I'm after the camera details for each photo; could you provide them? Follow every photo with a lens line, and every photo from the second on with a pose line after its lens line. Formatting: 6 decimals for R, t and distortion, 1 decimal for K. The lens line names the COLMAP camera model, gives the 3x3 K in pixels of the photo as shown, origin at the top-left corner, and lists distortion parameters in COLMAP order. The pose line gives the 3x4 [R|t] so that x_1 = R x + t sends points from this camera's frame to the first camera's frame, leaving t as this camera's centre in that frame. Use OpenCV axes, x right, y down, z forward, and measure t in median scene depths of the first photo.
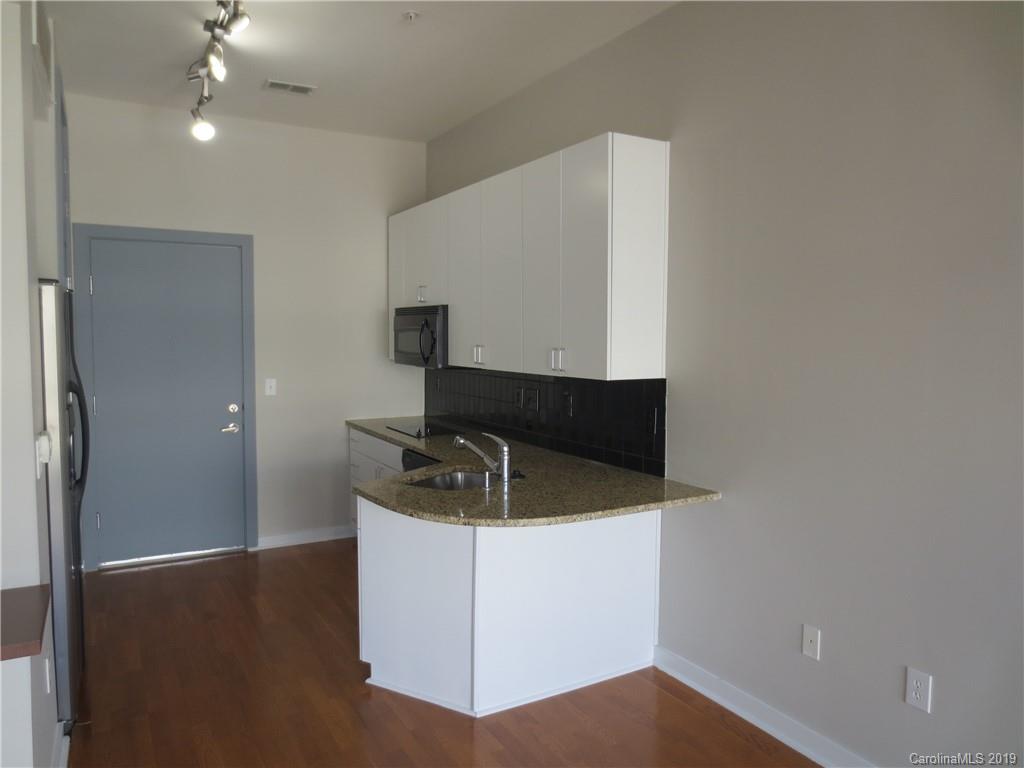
lens RADIAL K [[713.7, 0, 512.6], [0, 713.7, 386.0], [0, 0, 1]] dist [-0.000023, 0.002228]
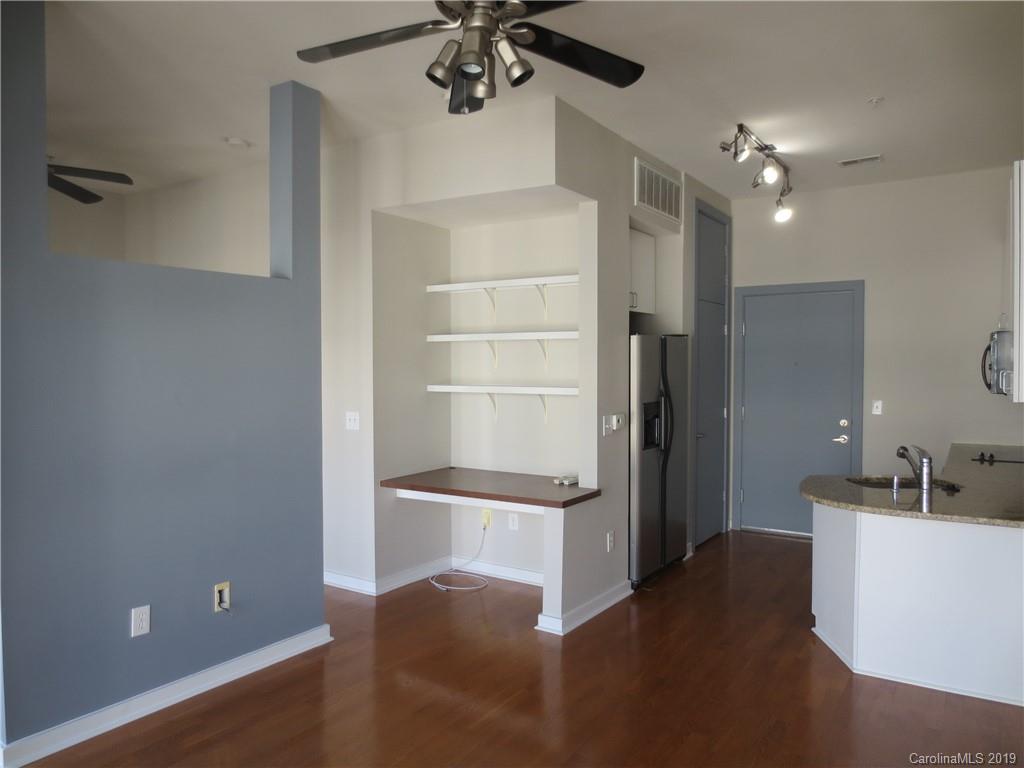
lens RADIAL K [[730.0, 0, 513.5], [0, 730.0, 386.7], [0, 0, 1]] dist [-0.030234, 0.010072]
pose [[0.450680, 0.017985, -0.892505, 0.593260], [-0.057581, 0.998301, -0.008959, 0.016733], [0.890827, 0.055429, 0.450949, -0.077971]]
